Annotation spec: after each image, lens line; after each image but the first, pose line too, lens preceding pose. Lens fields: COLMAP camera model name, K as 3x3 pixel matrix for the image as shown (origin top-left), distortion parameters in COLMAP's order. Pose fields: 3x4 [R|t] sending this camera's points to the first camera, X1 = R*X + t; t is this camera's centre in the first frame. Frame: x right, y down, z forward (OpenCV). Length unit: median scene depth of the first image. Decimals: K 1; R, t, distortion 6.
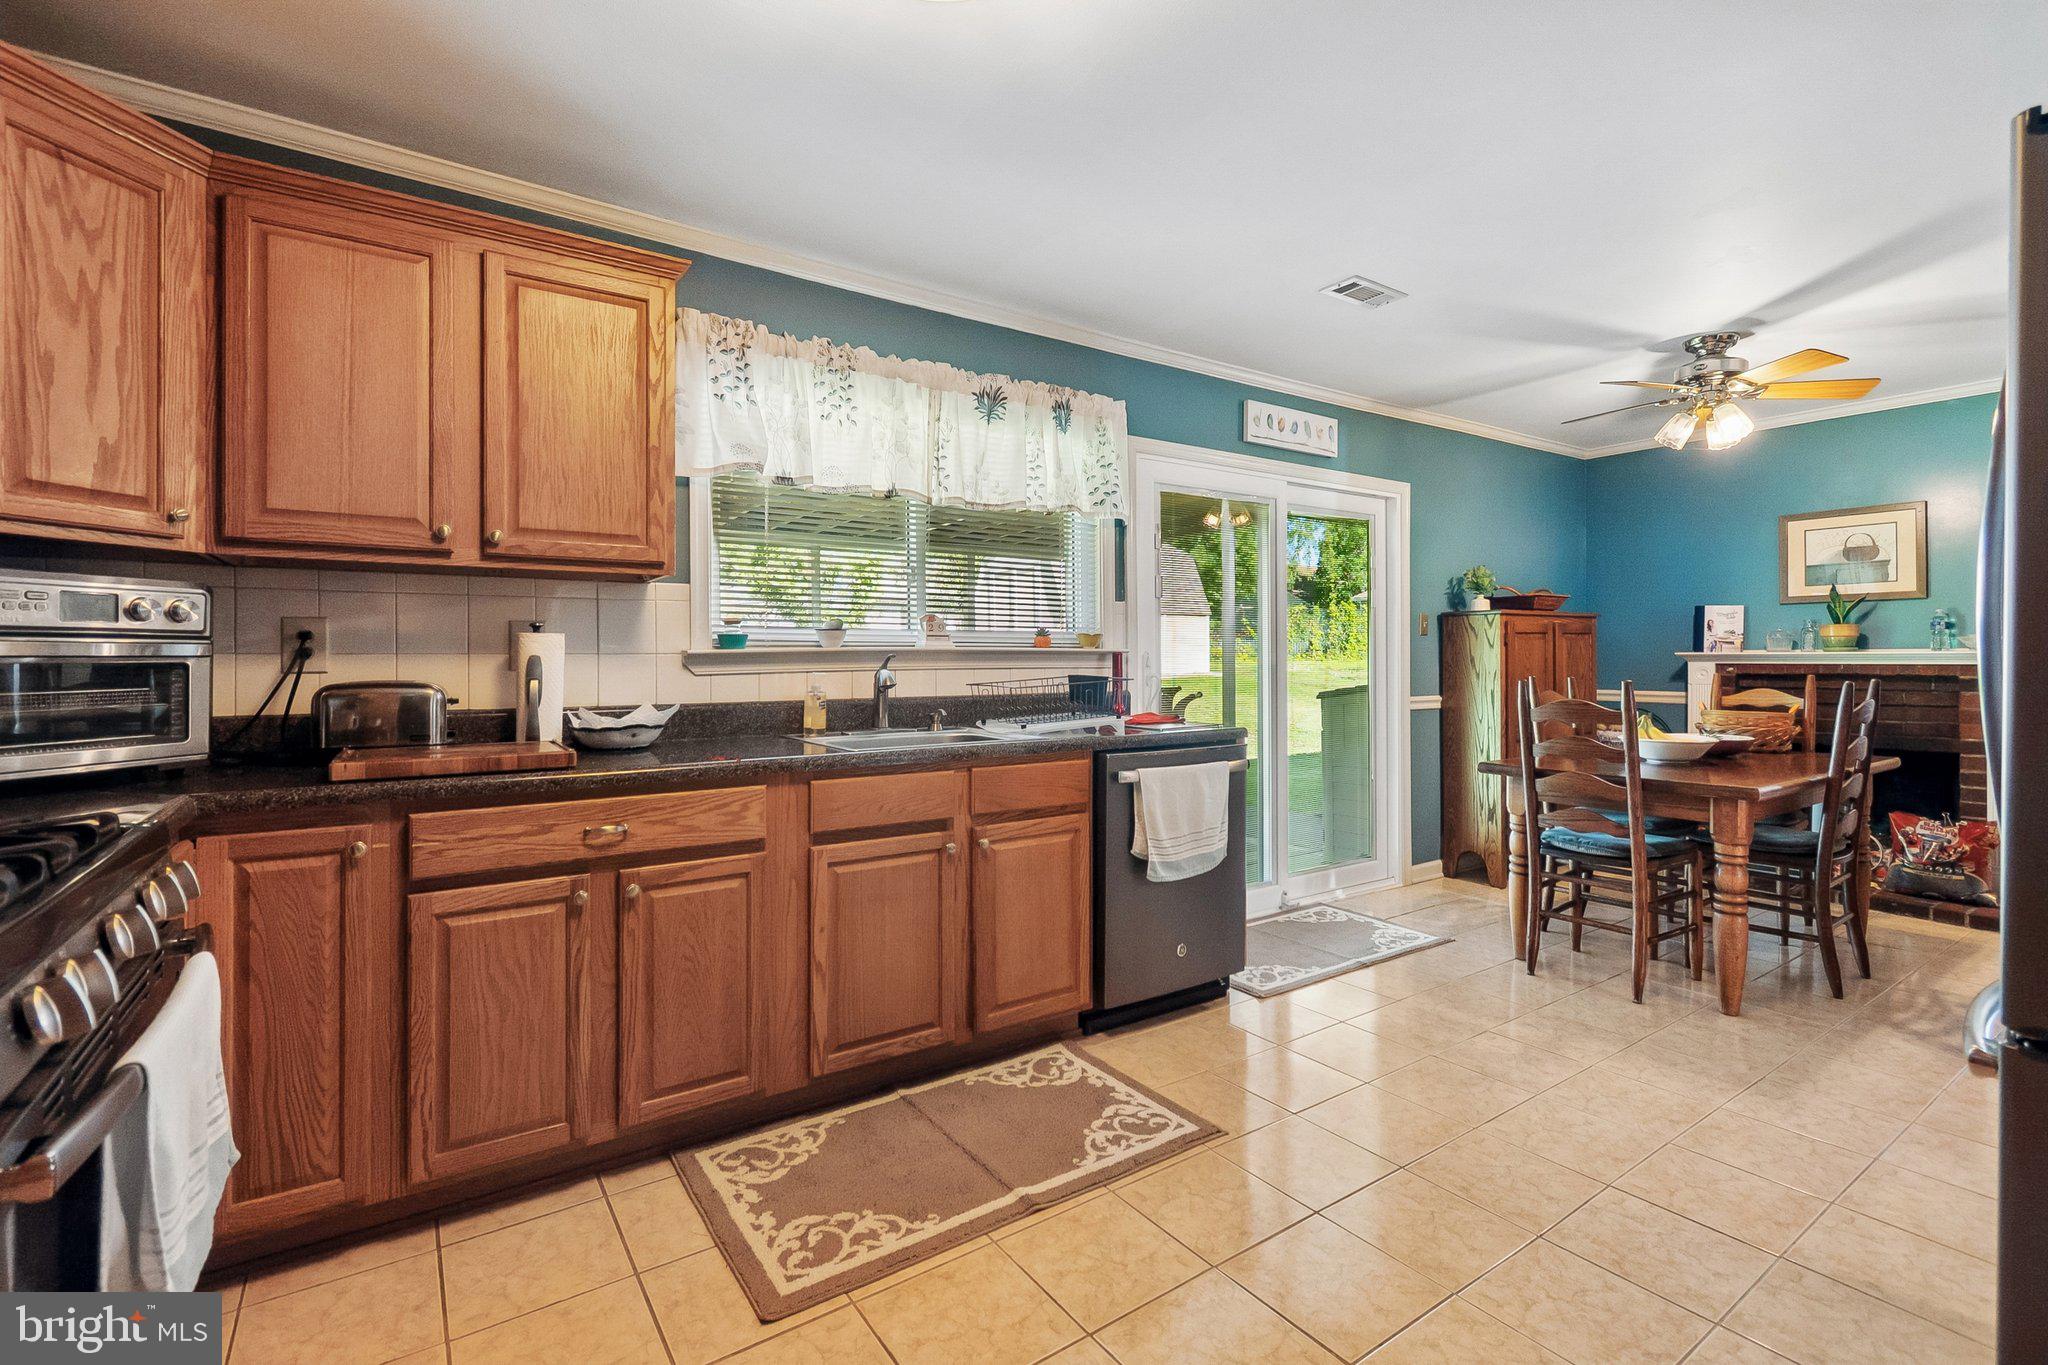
lens RADIAL K [[927.2, 0, 1030.0], [0, 927.2, 650.7], [0, 0, 1]] dist [0.013813, -0.000236]
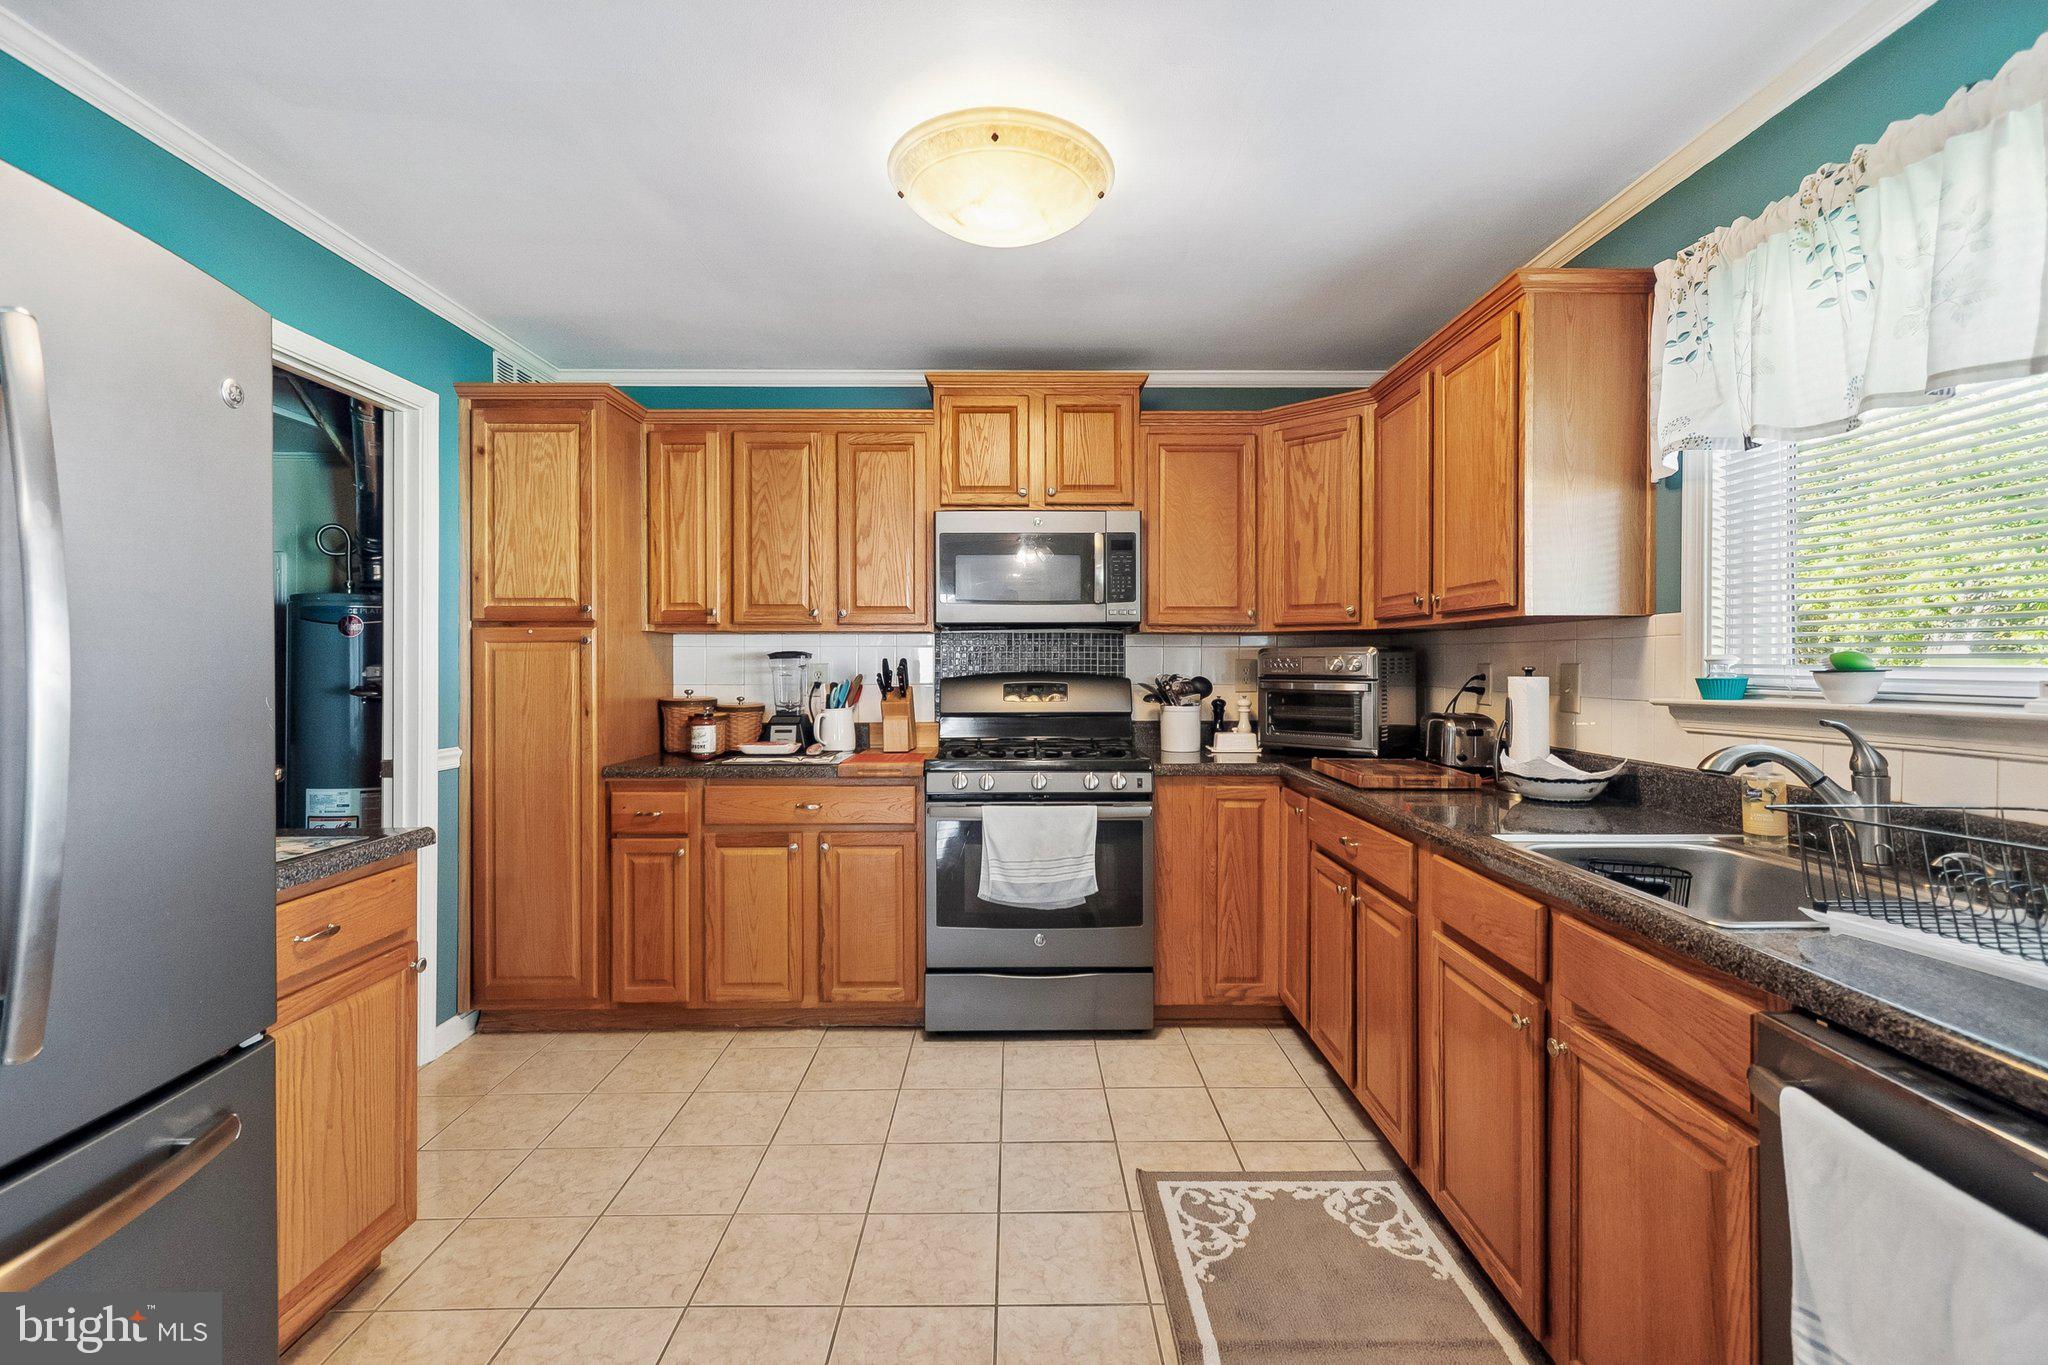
lens RADIAL K [[927.2, 0, 1030.4], [0, 927.2, 675.3], [0, 0, 1]] dist [0.013813, -0.000236]
pose [[-0.559378, 0.004669, -0.828900, 0.532056], [-0.005774, 0.999938, 0.009529, -0.022129], [0.828893, 0.010117, -0.559316, 0.909237]]
